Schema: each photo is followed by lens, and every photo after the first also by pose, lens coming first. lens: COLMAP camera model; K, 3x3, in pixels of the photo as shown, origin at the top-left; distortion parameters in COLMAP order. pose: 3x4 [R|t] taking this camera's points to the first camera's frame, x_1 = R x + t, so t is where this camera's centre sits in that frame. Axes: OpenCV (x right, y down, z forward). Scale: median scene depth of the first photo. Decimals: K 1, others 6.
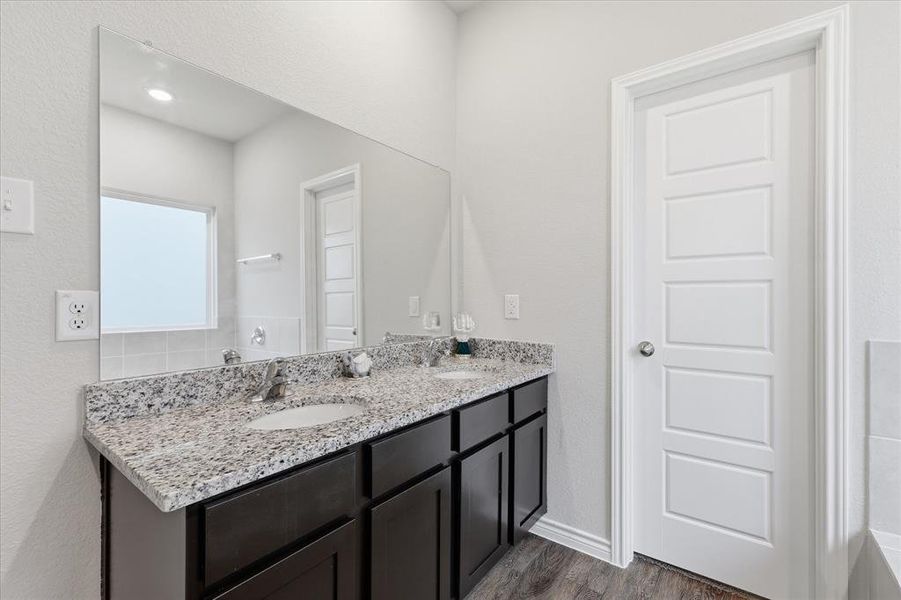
lens RADIAL K [[395.3, 0, 455.6], [0, 395.3, 297.6], [0, 0, 1]] dist [0.002604, 0.000288]
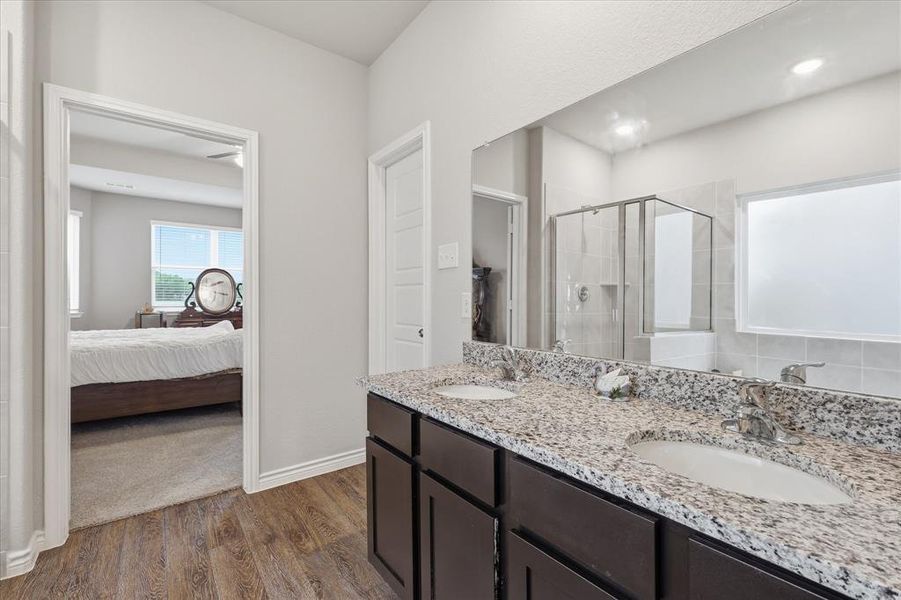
lens RADIAL K [[395.3, 0, 454.4], [0, 395.3, 299.1], [0, 0, 1]] dist [0.002604, 0.000288]
pose [[-0.251181, 0.002688, -0.967936, 0.626265], [-0.002121, 0.999992, 0.003327, 0.006810], [0.967938, 0.002889, -0.251173, 0.958193]]
